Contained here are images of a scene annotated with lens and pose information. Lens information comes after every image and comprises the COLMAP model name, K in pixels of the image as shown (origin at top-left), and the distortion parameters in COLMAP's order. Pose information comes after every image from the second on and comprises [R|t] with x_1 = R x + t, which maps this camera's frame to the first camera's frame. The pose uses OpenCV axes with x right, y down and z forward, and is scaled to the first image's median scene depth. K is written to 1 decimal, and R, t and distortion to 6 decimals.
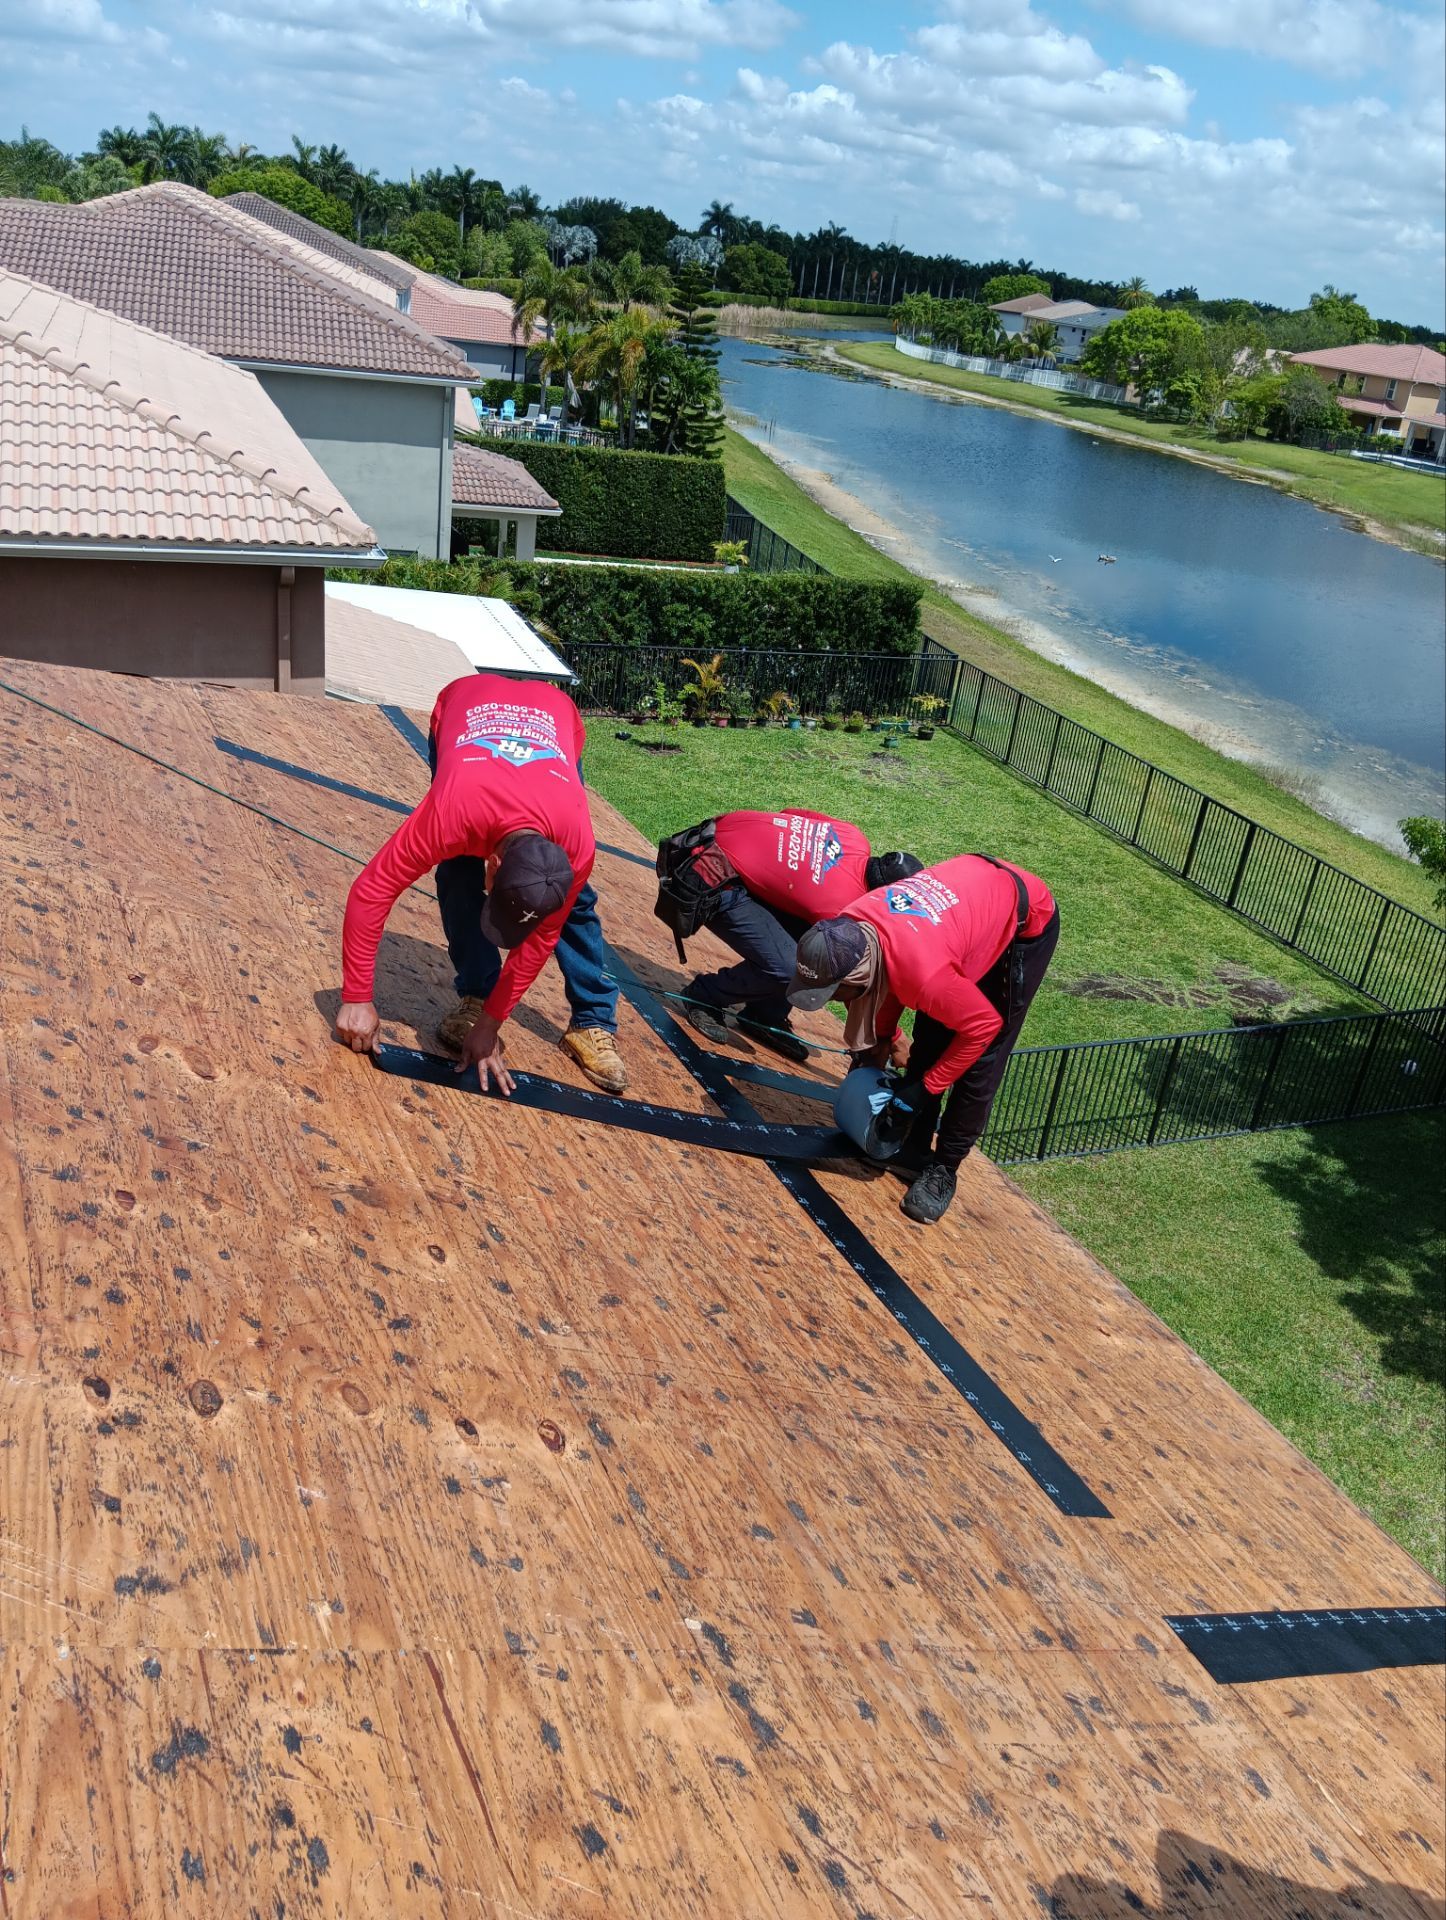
lens RADIAL K [[1489.3, 0, 723.0], [0, 1489.3, 960.0], [0, 0, 1]] dist [0.135585, -0.361011]
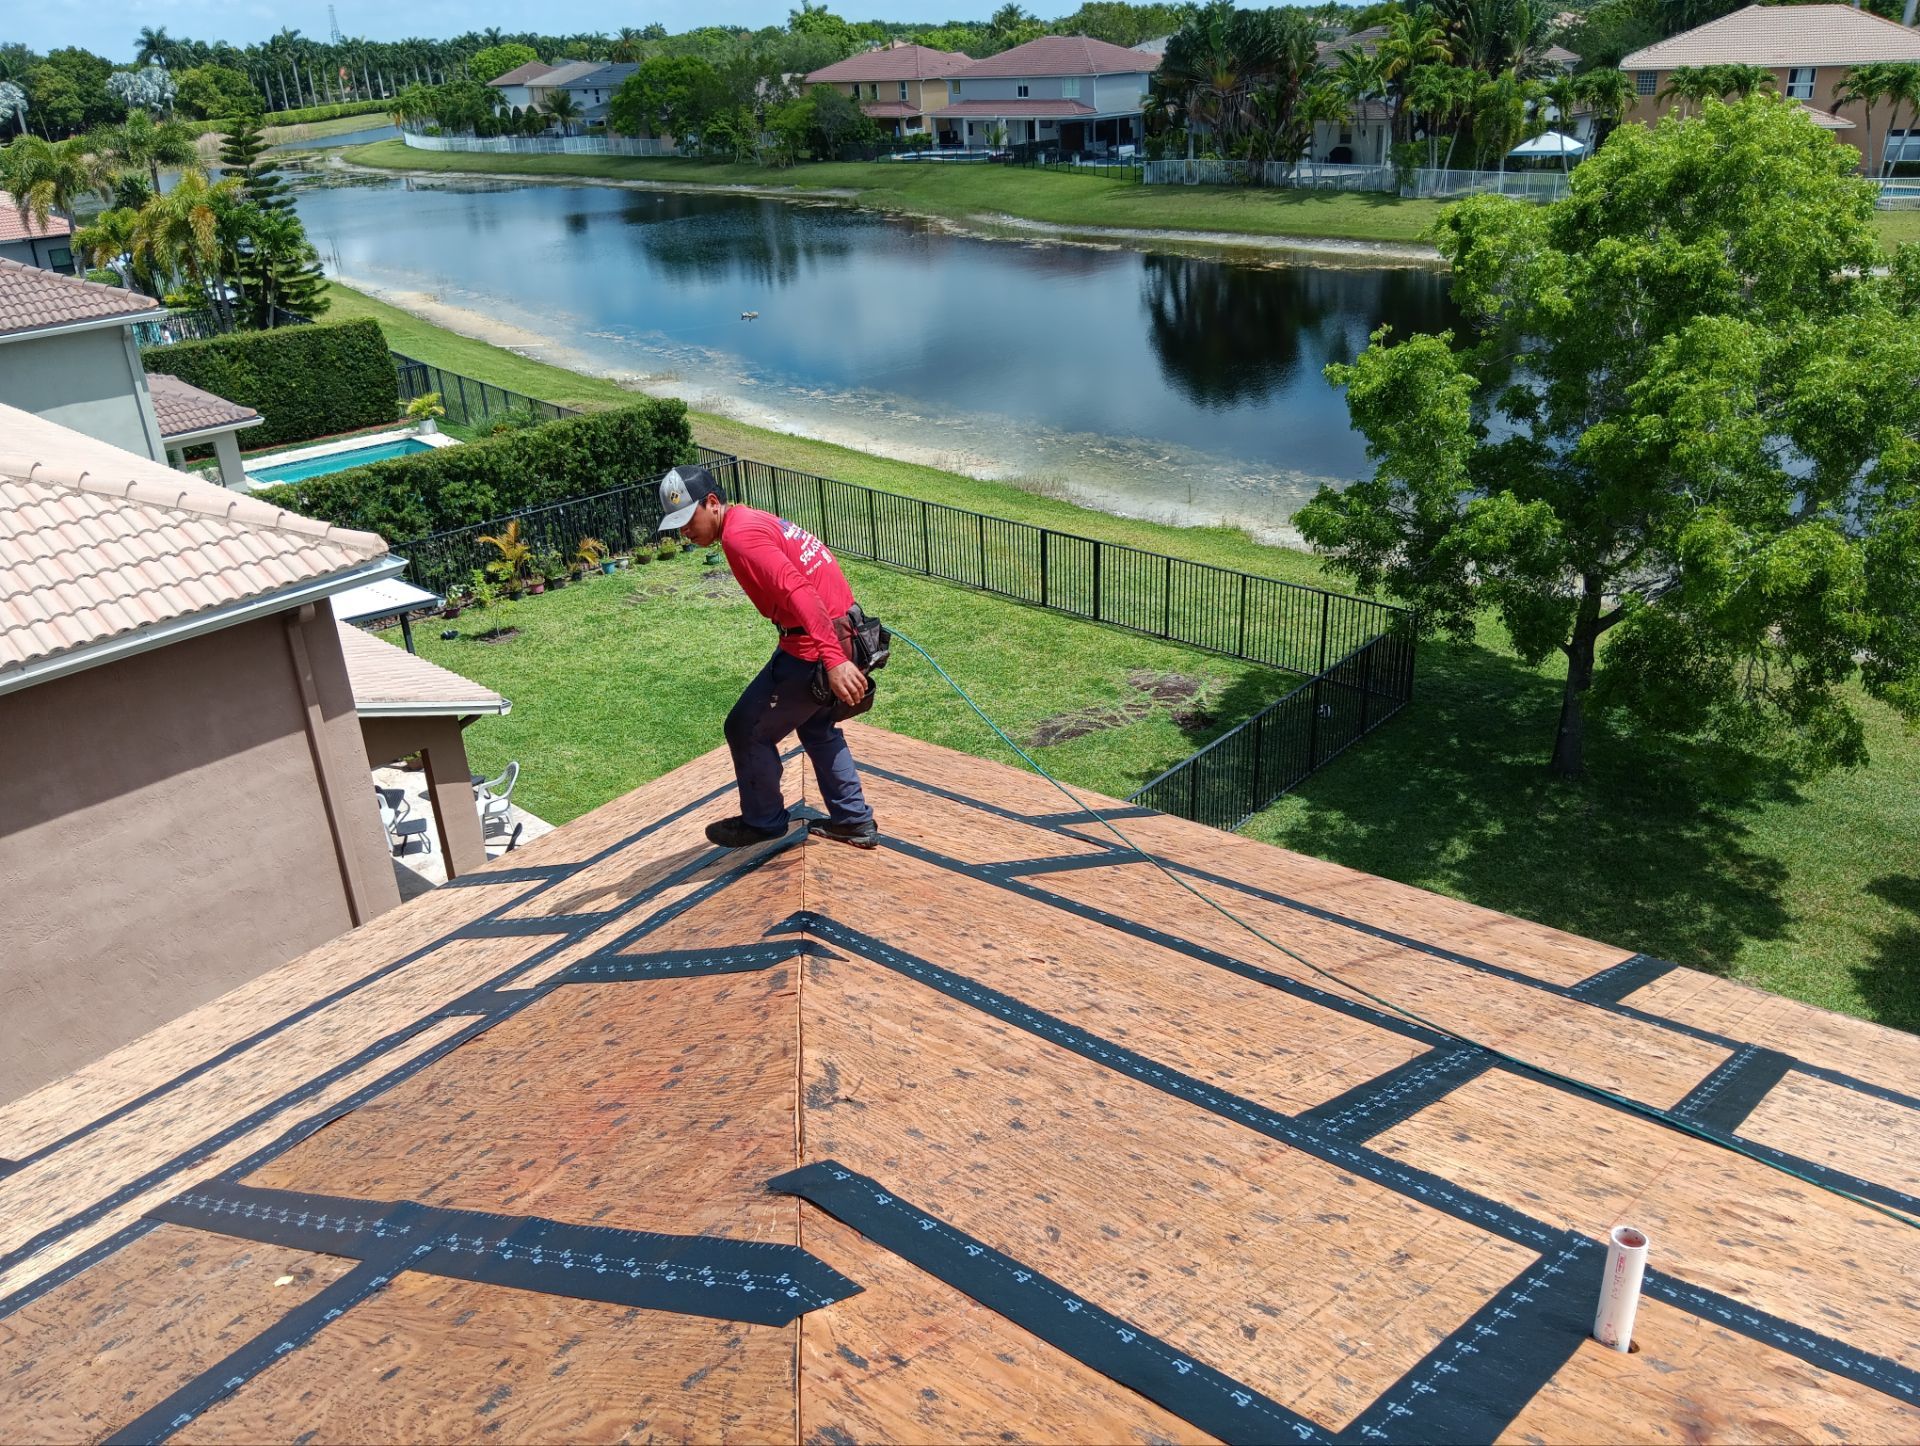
lens RADIAL K [[1497.3, 0, 952.1], [0, 1497.3, 724.6], [0, 0, 1]] dist [0.057717, -0.124980]
pose [[0.883681, -0.325000, 0.336873, -0.116376], [0.321989, 0.944406, 0.066485, -0.055220], [-0.339753, 0.049718, 0.939200, 0.016432]]
